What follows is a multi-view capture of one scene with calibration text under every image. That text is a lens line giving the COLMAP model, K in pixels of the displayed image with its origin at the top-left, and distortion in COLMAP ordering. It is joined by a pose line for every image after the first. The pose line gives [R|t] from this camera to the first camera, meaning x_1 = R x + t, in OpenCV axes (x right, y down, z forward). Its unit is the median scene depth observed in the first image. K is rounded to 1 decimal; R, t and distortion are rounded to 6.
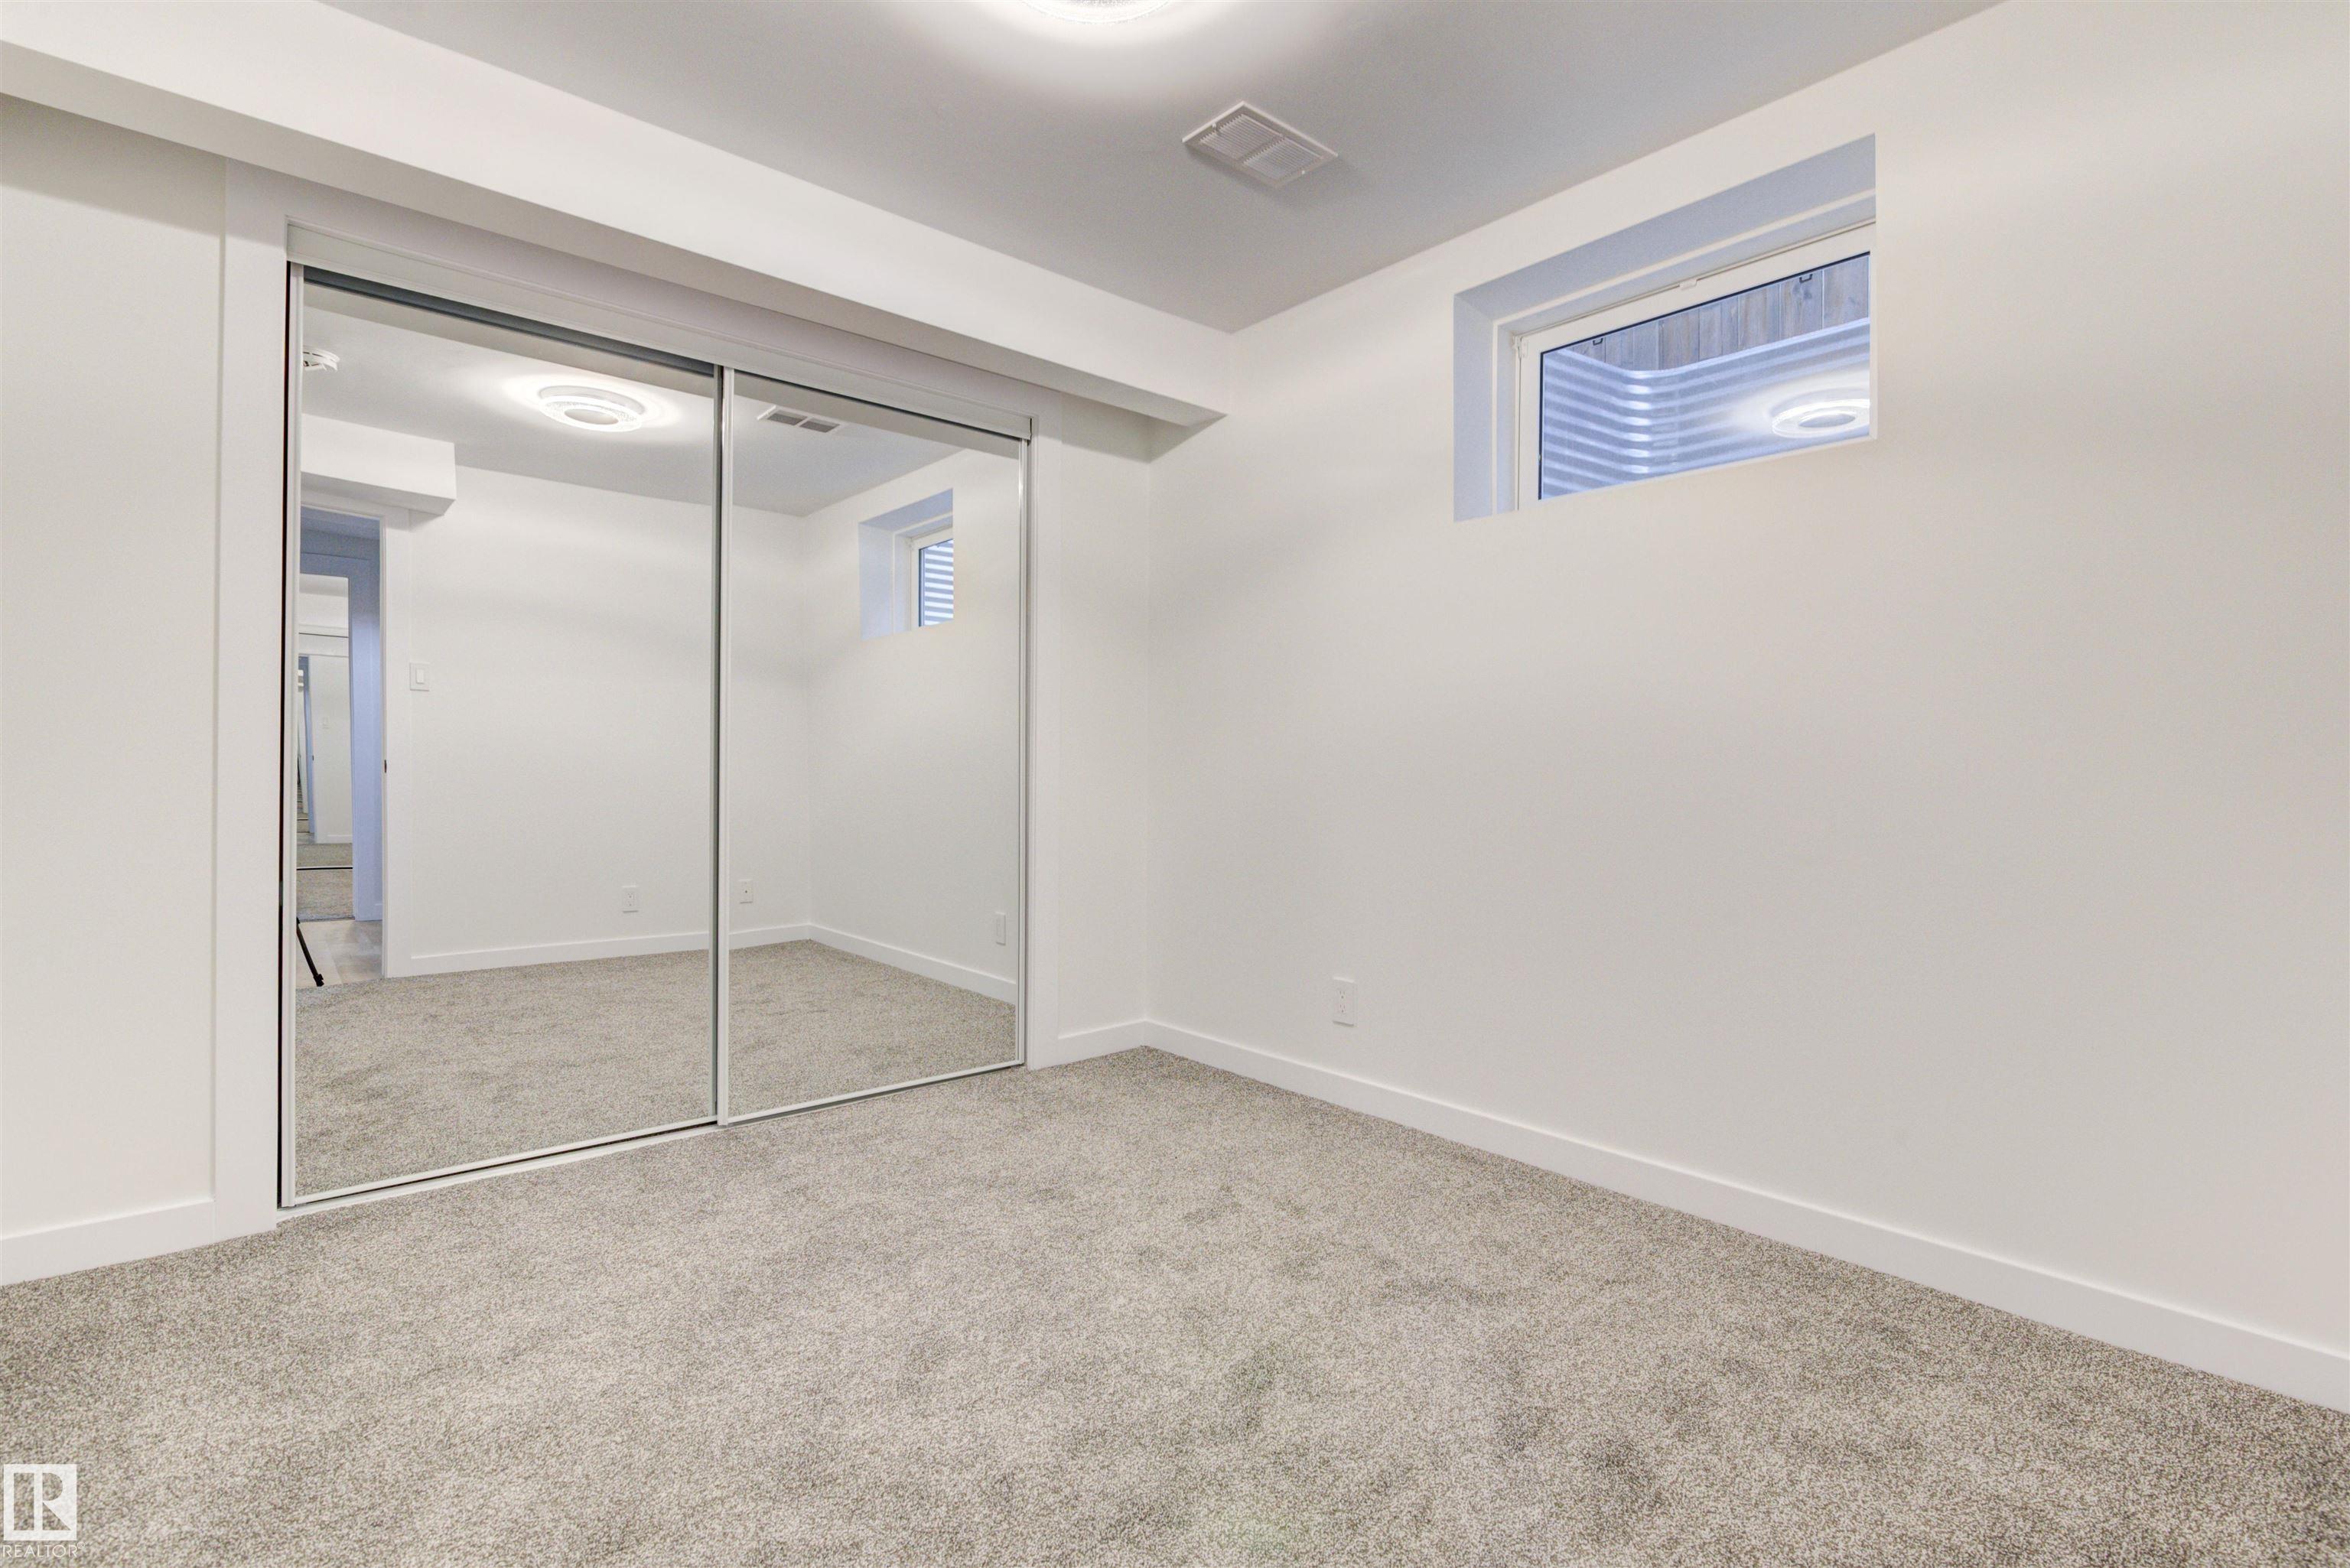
lens RADIAL K [[1088.6, 0, 1183.1], [0, 1088.6, 778.8], [0, 0, 1]] dist [-0.000721, -0.000348]
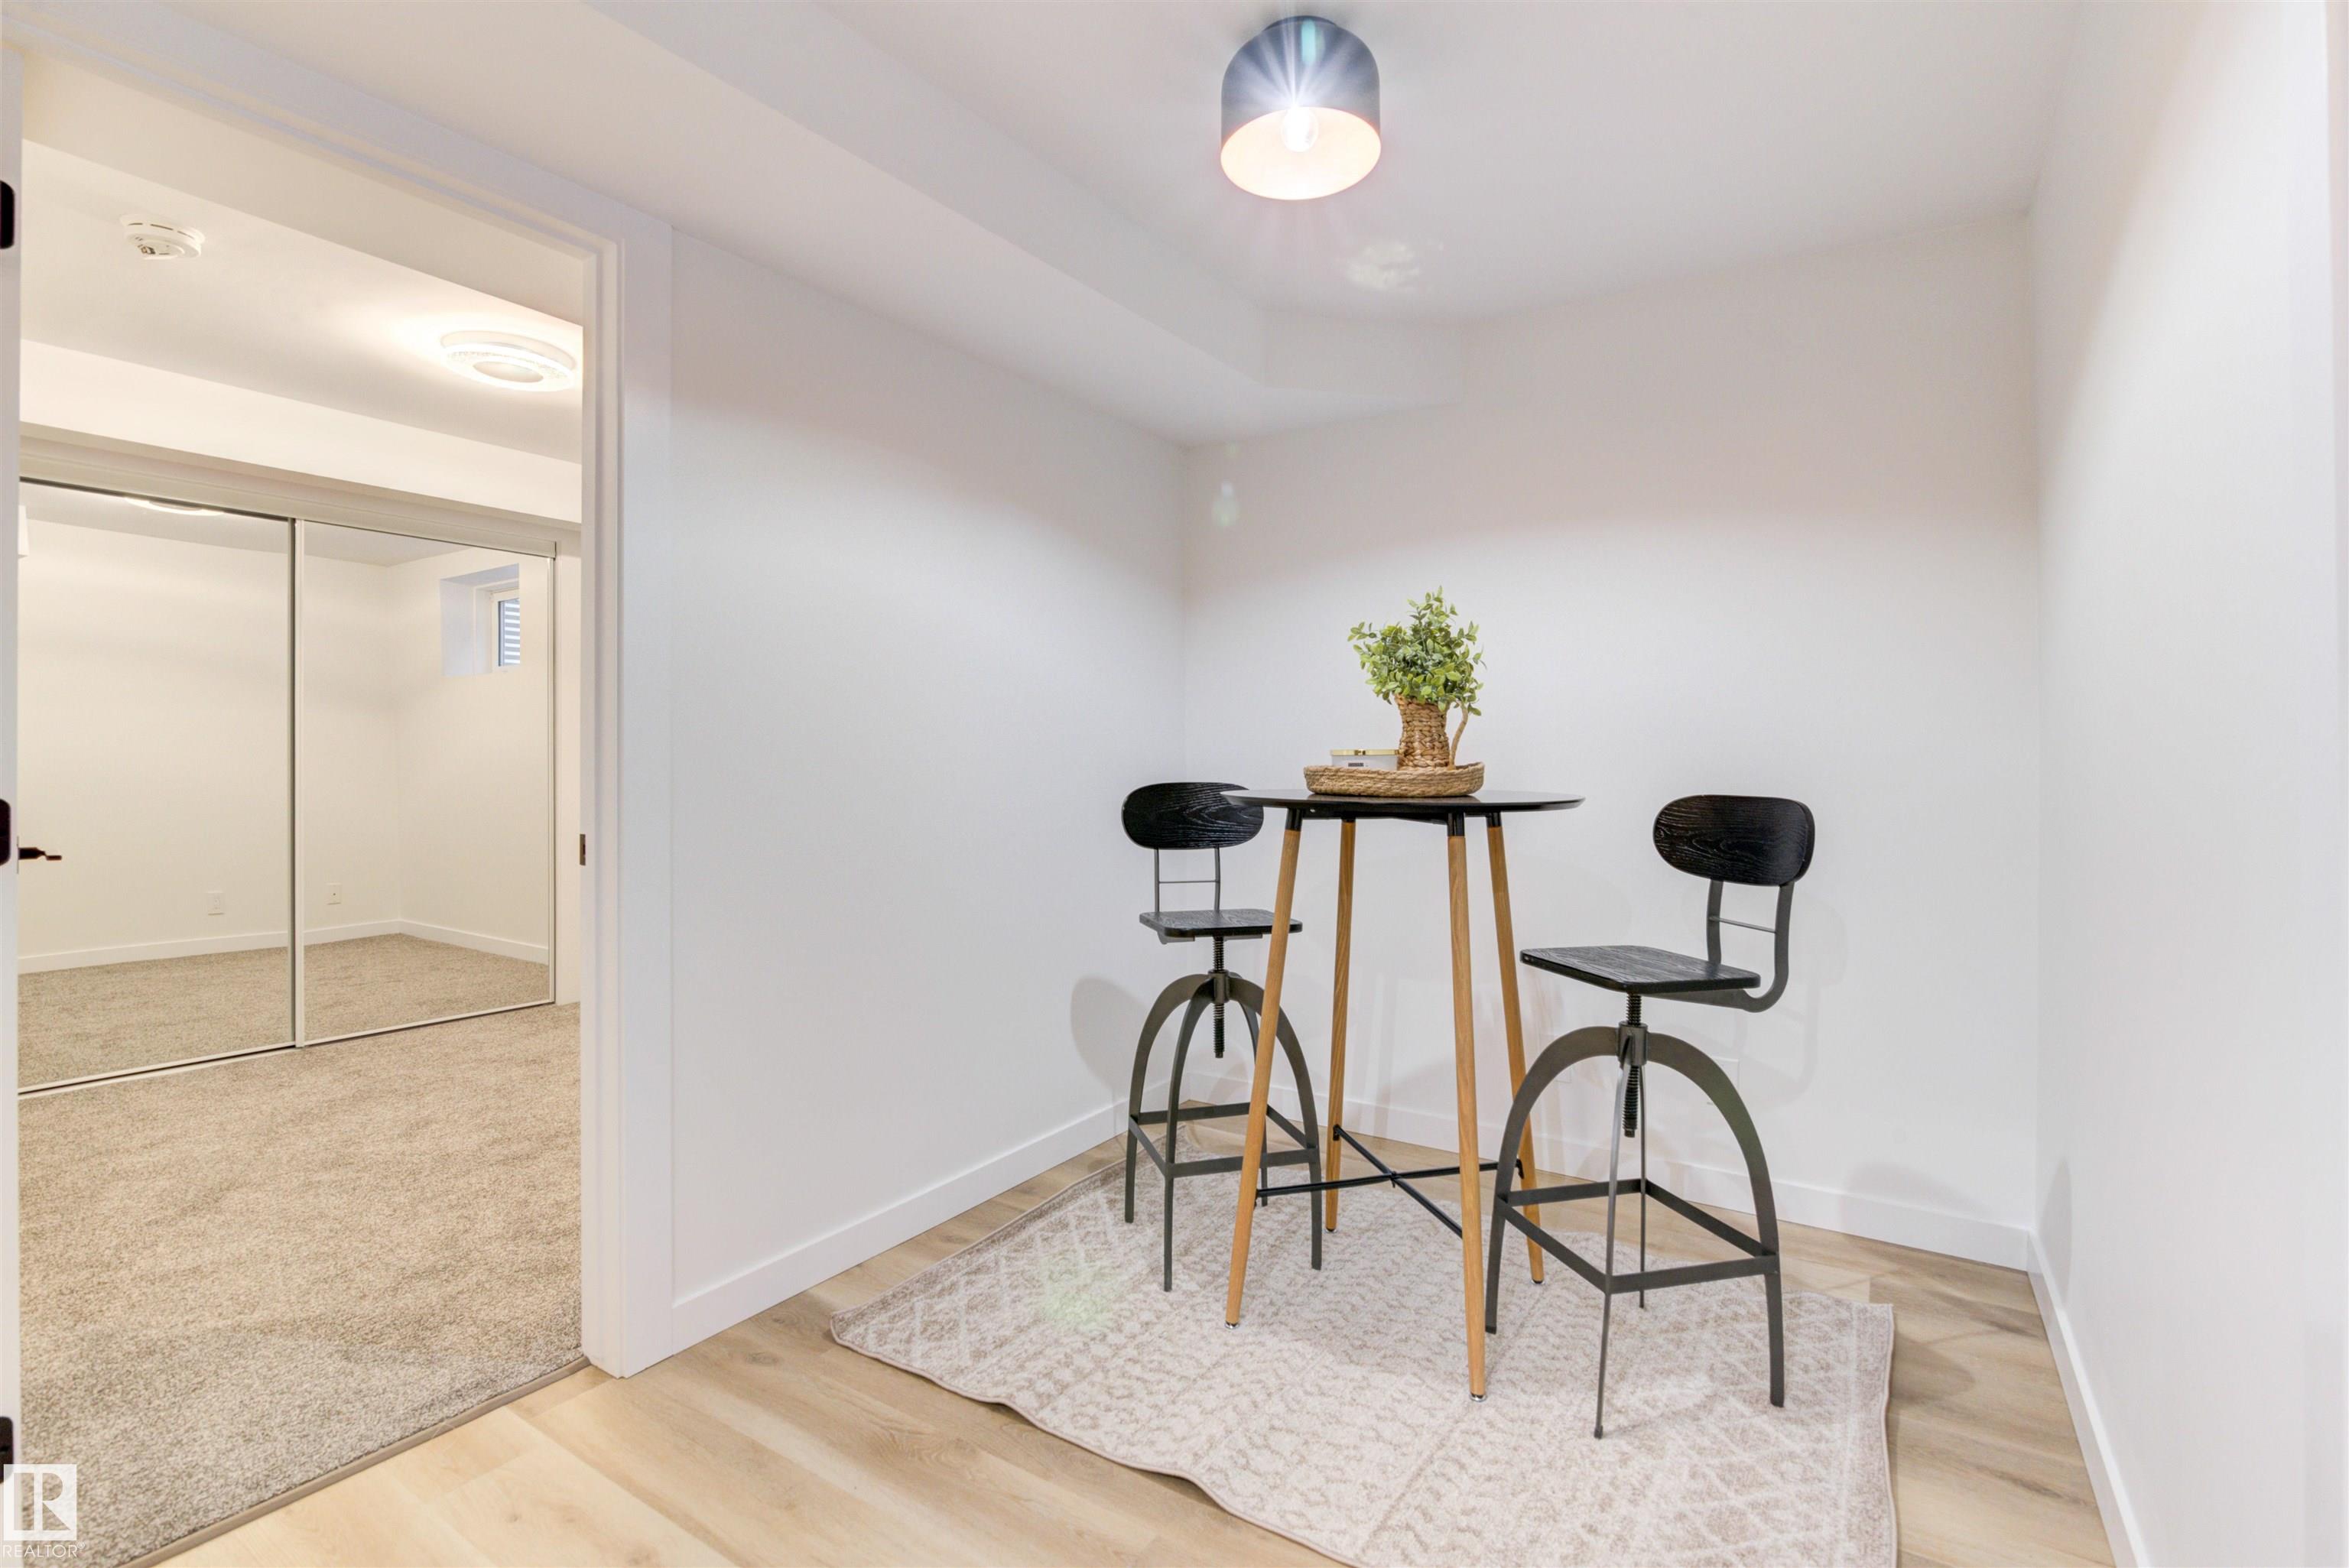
lens RADIAL K [[1088.1, 0, 1160.9], [0, 1088.1, 780.2], [0, 0, 1]] dist [-0.000721, -0.000348]
pose [[0.968394, -0.007205, 0.249322, 0.231124], [0.006015, 0.999967, 0.005535, -0.024129], [-0.249354, -0.003860, 0.968405, -0.481990]]
